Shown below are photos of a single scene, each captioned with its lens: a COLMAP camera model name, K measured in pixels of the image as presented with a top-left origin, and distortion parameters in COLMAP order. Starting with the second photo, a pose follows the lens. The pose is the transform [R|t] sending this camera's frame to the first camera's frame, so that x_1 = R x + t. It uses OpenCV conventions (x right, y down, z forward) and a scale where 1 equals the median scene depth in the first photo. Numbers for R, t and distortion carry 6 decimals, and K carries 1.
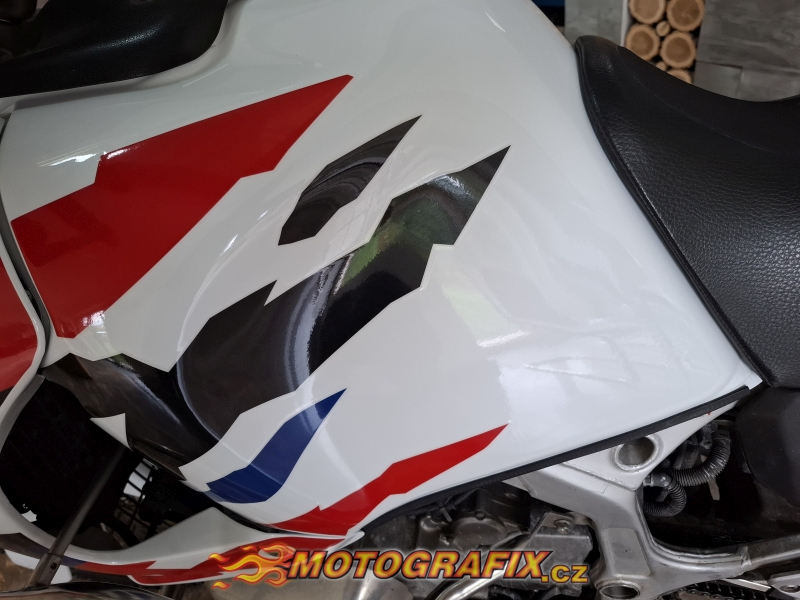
lens RADIAL K [[557.6, 0, 404.6], [0, 557.6, 296.5], [0, 0, 1]] dist [-0.002619, -0.003750]
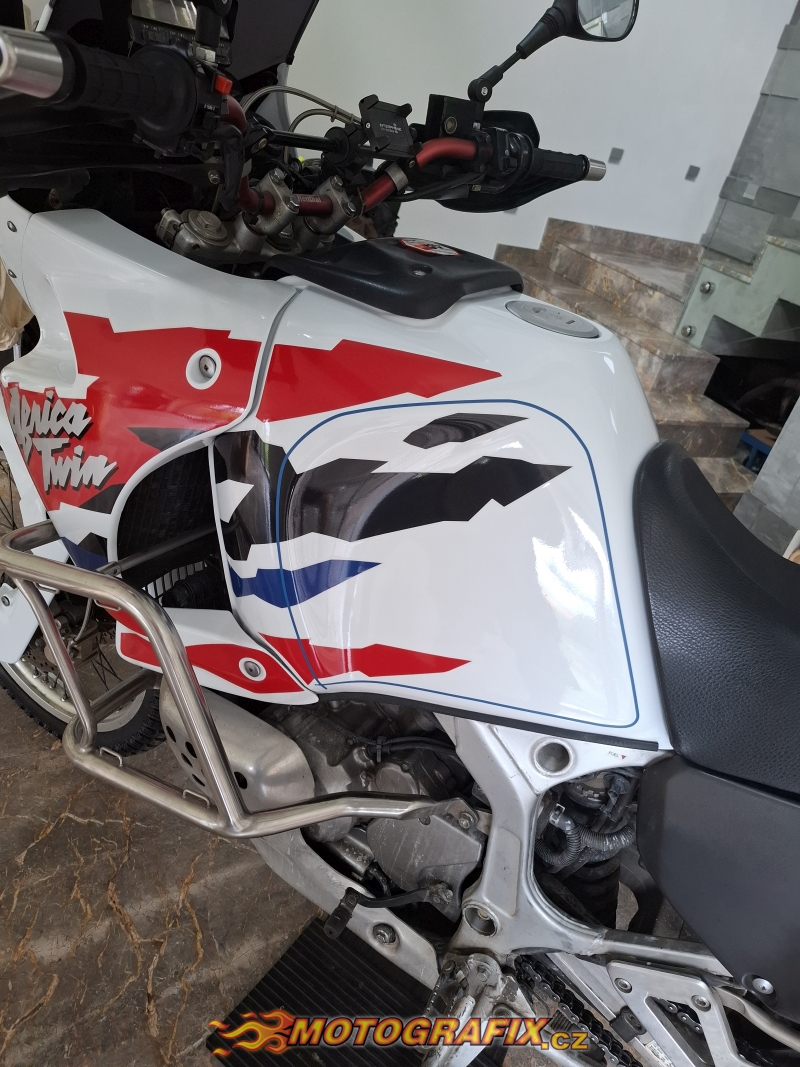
lens RADIAL K [[743.7, 0, 395.5], [0, 743.7, 535.4], [0, 0, 1]] dist [-0.002619, -0.003750]
pose [[0.843754, 0.513673, -0.155624, 0.137298], [-0.533540, 0.834272, -0.139017, 0.278801], [0.058423, 0.200327, 0.977985, -0.624887]]
